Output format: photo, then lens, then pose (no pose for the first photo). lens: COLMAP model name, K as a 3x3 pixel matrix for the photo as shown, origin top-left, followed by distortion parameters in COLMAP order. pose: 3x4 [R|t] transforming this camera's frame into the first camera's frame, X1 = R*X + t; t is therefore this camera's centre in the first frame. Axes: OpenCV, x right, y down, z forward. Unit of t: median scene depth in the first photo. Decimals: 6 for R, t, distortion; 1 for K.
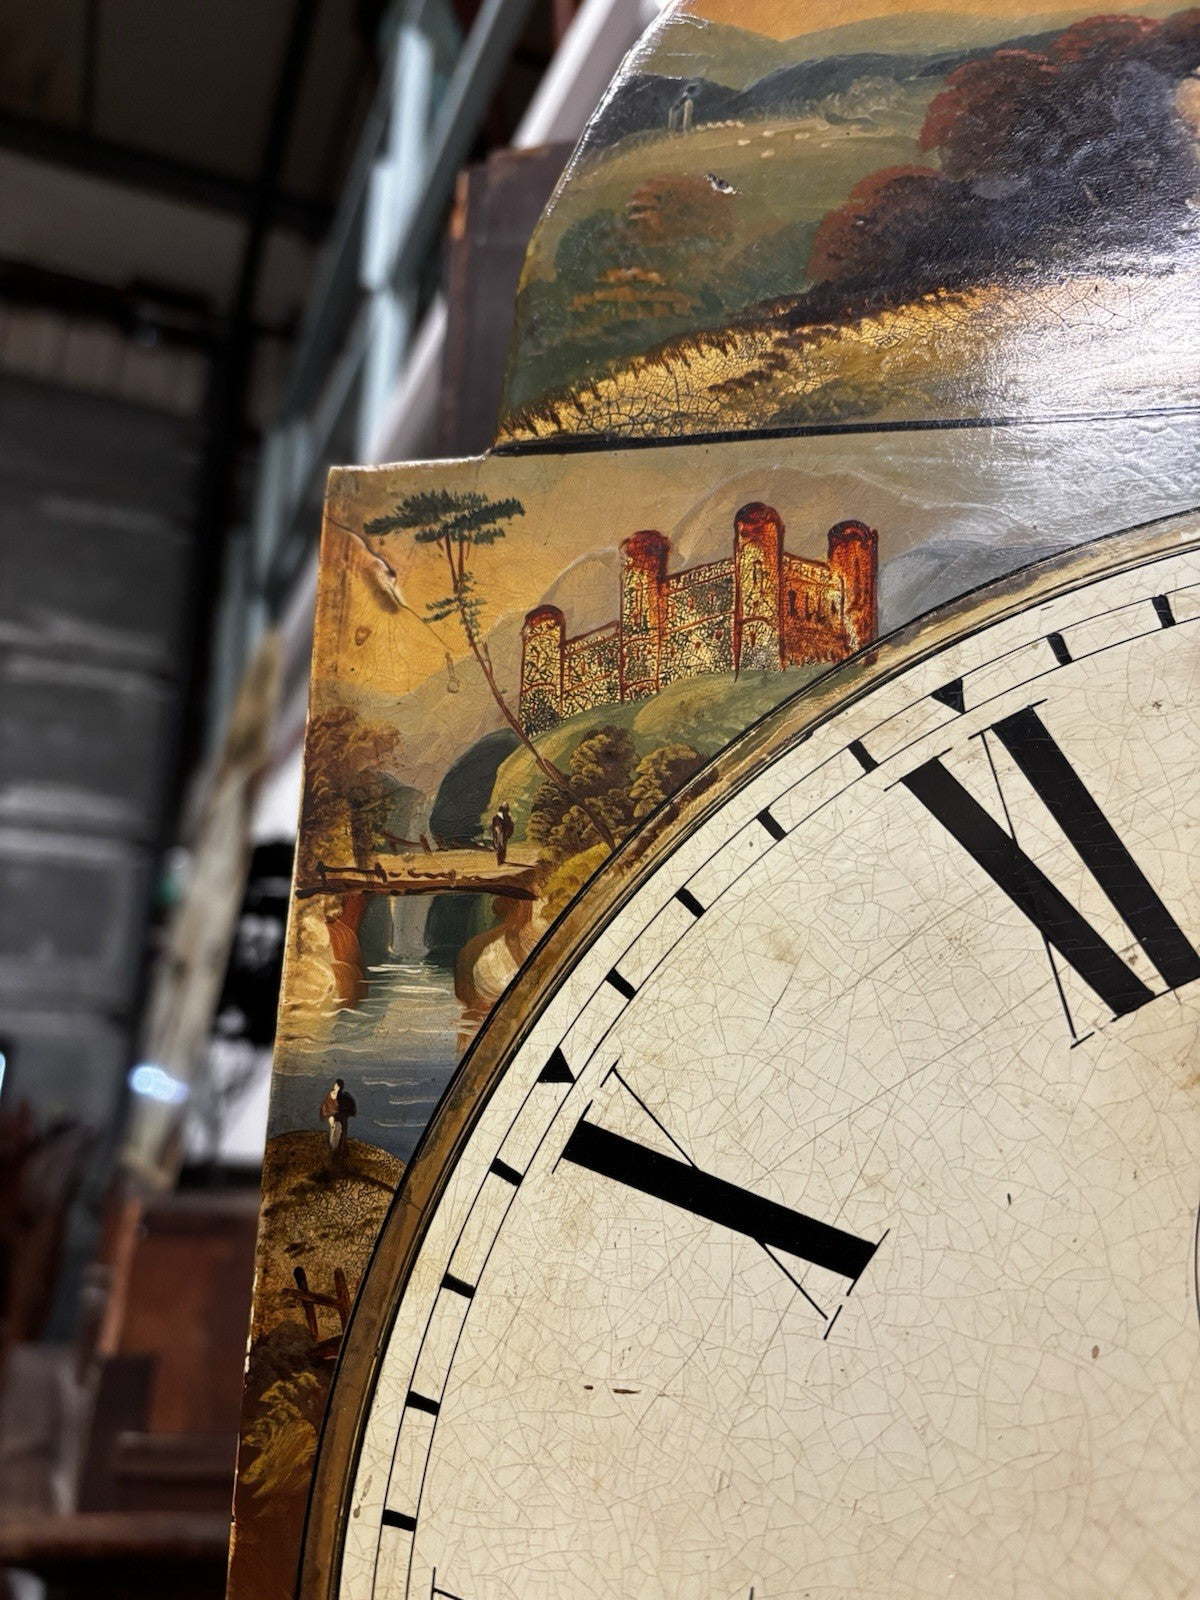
lens RADIAL K [[1257.4, 0, 594.2], [0, 1257.4, 816.8], [0, 0, 1]] dist [0.016211, -0.037308]
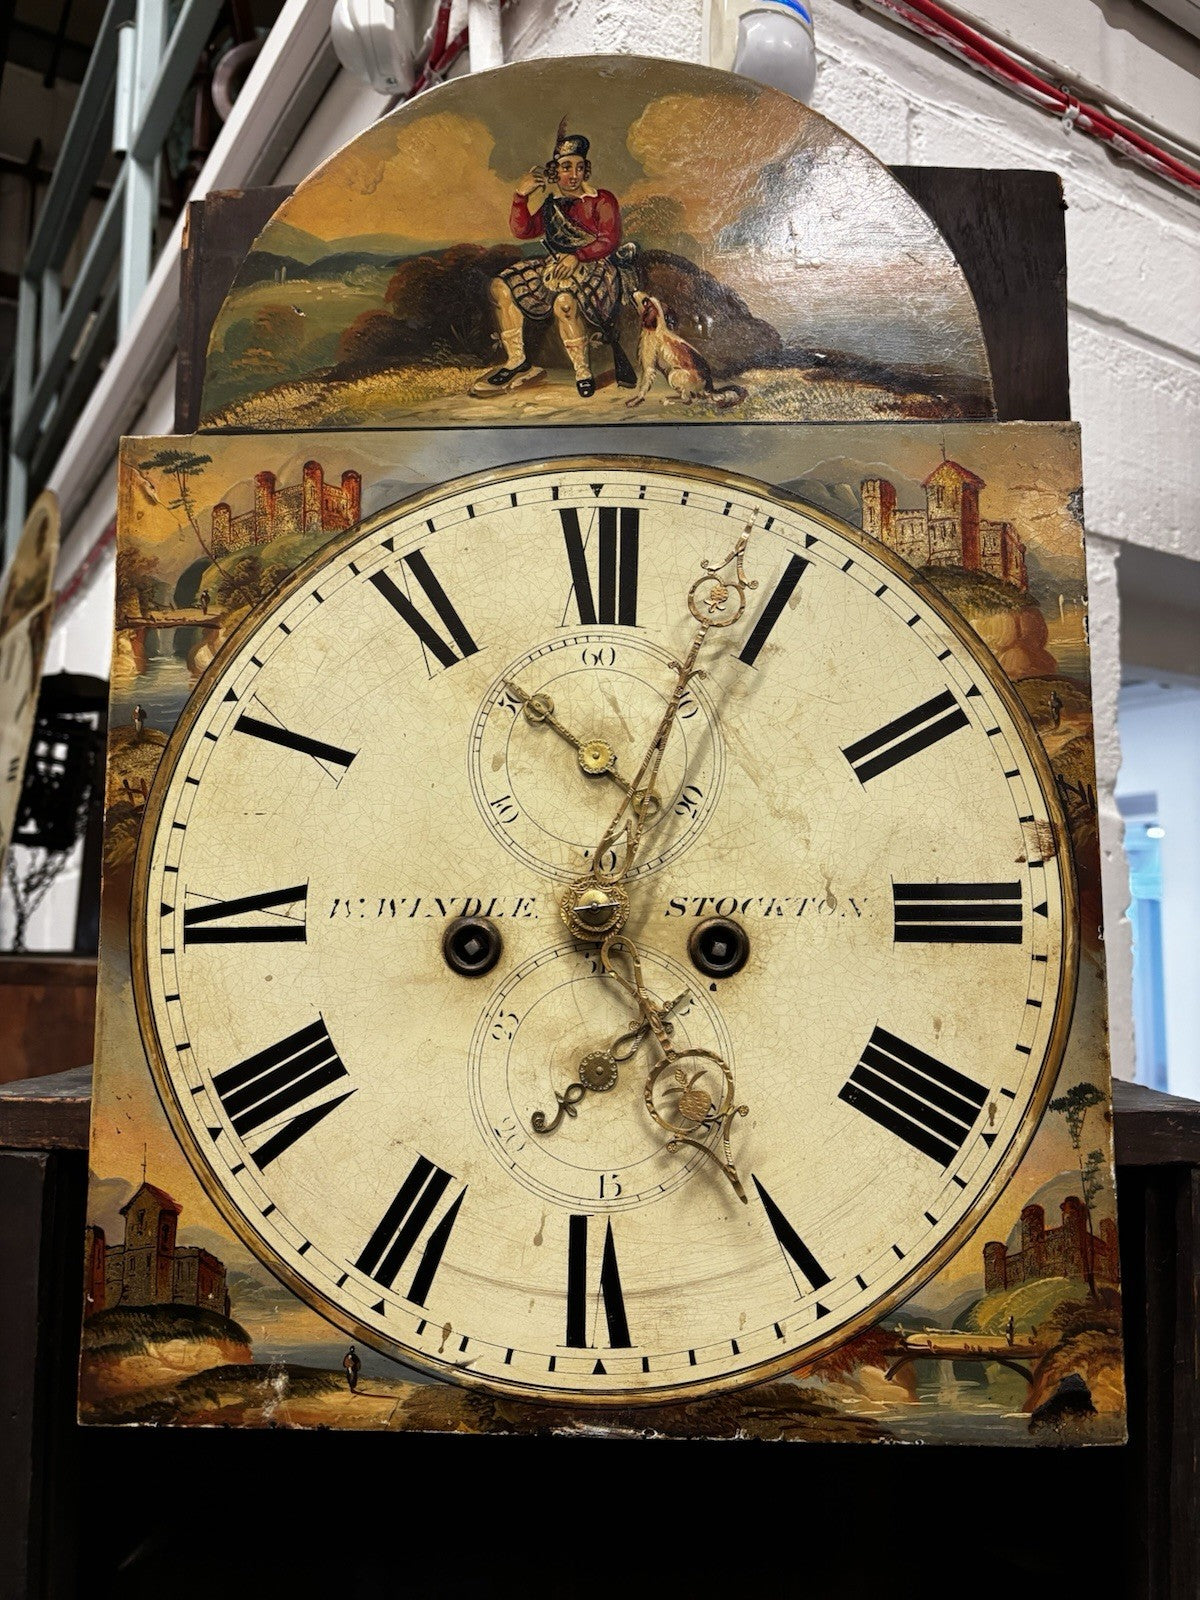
lens RADIAL K [[1257.4, 0, 589.2], [0, 1257.4, 810.2], [0, 0, 1]] dist [0.016211, -0.037308]
pose [[0.986046, -0.024667, 0.164636, 0.240662], [0.008012, 0.994847, 0.101070, 0.171445], [-0.166281, -0.098341, 0.981162, -1.497142]]
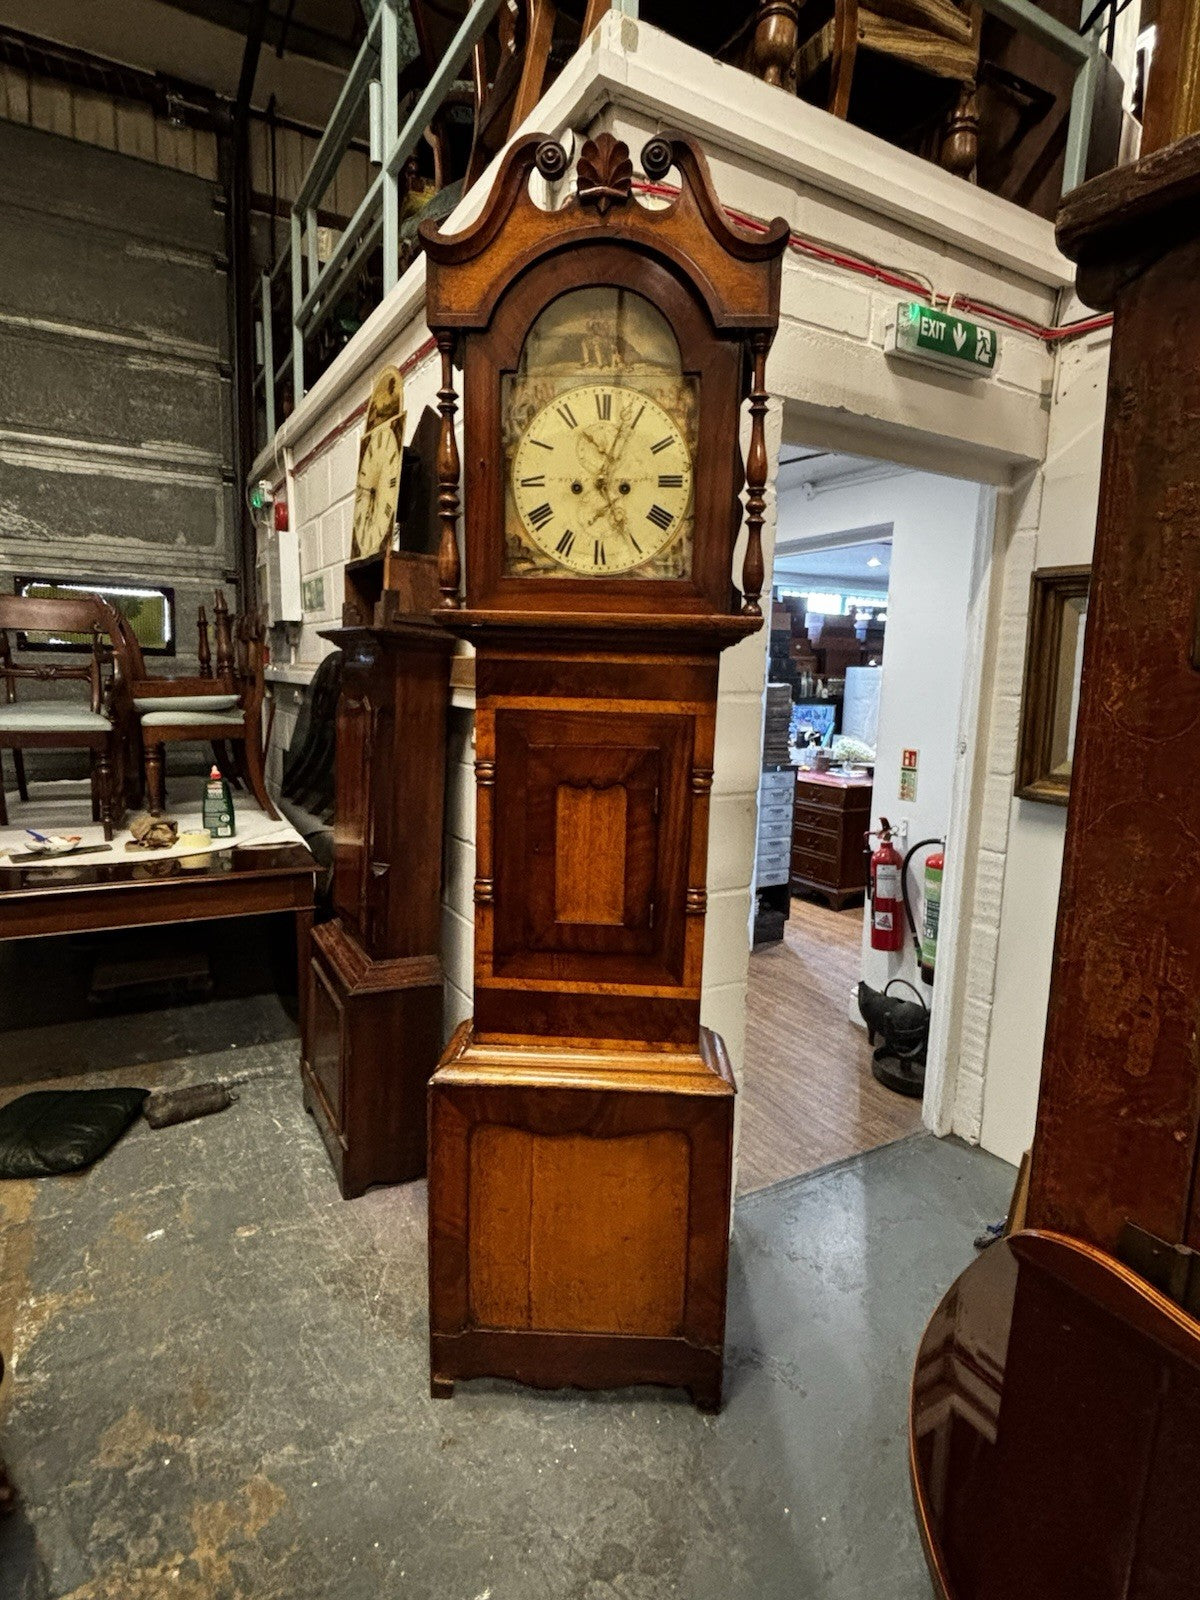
lens RADIAL K [[855.2, 0, 603.3], [0, 855.2, 792.1], [0, 0, 1]] dist [0.000880, -0.001418]
pose [[0.990029, -0.043702, 0.133916, -0.557217], [-0.004682, 0.939925, 0.341350, 0.594920], [-0.140788, -0.338573, 0.930348, -7.734215]]
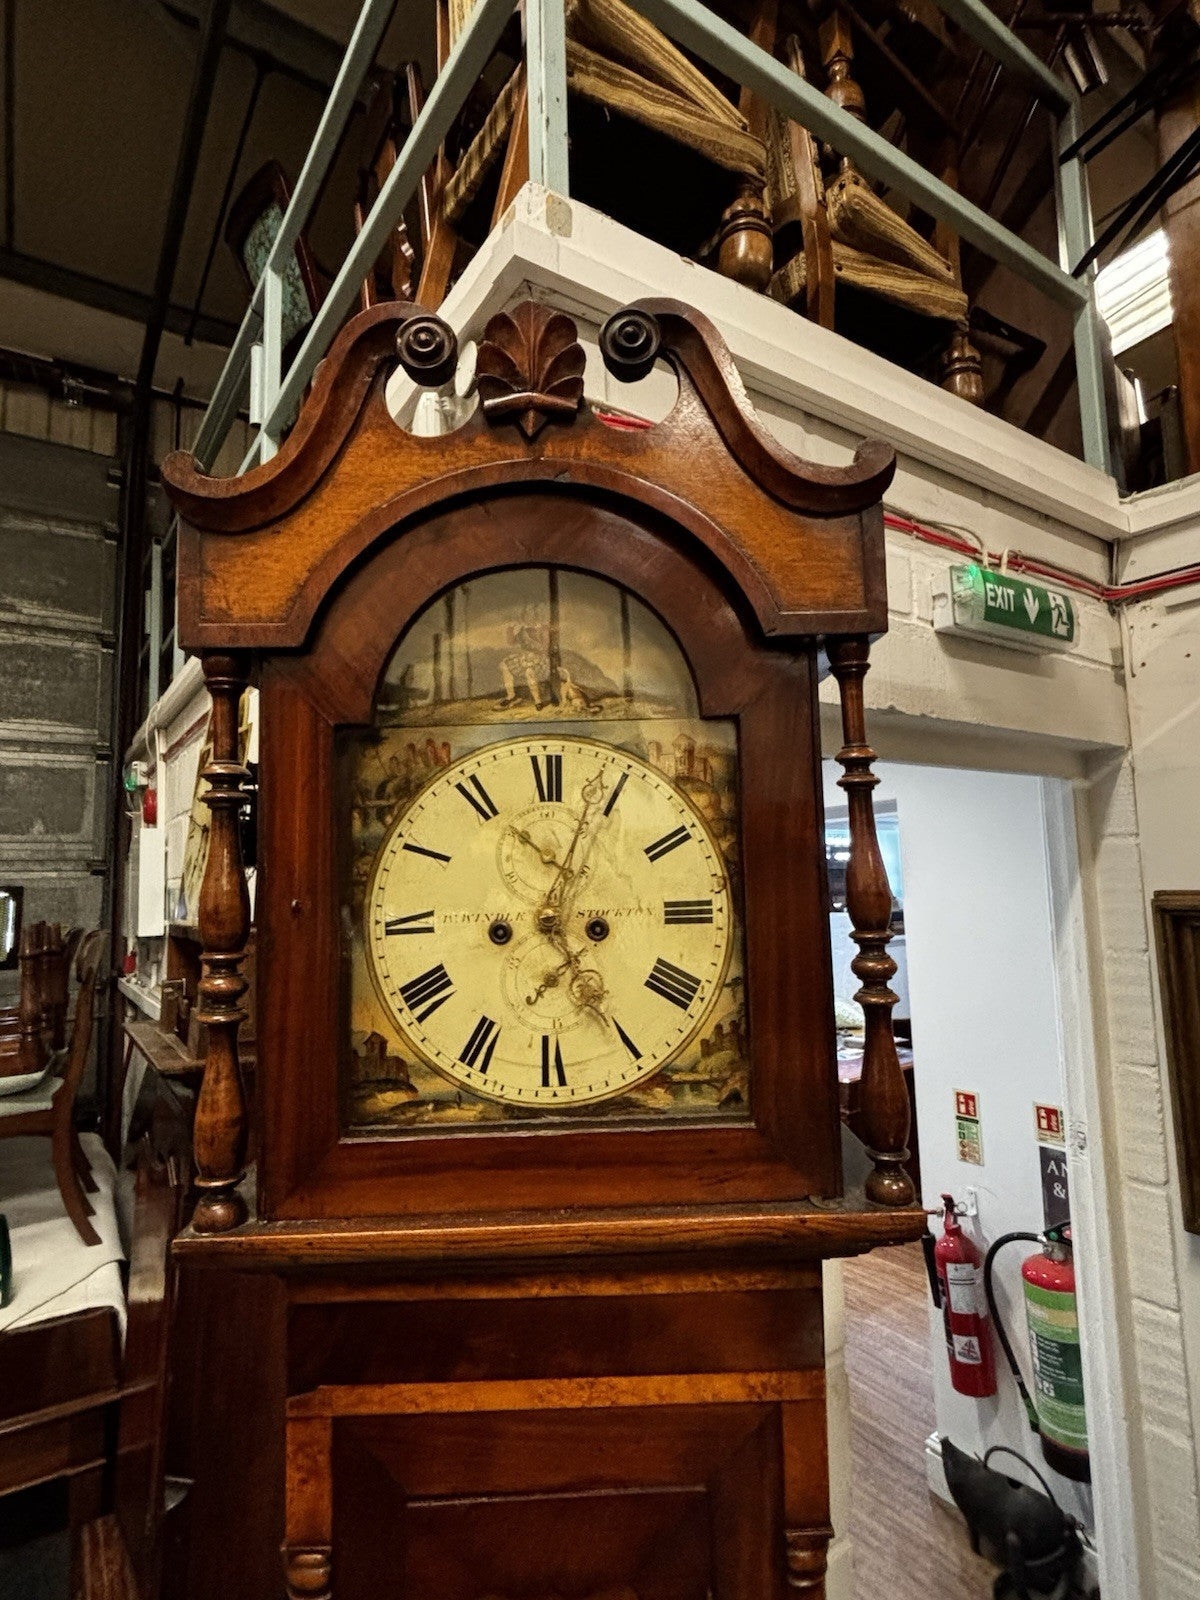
lens RADIAL K [[855.2, 0, 605.9], [0, 855.2, 790.5], [0, 0, 1]] dist [0.000880, -0.001418]
pose [[0.974564, -0.053338, 0.217668, 0.050277], [0.032743, 0.994731, 0.097151, -0.375710], [-0.221703, -0.087553, 0.971176, -3.136196]]
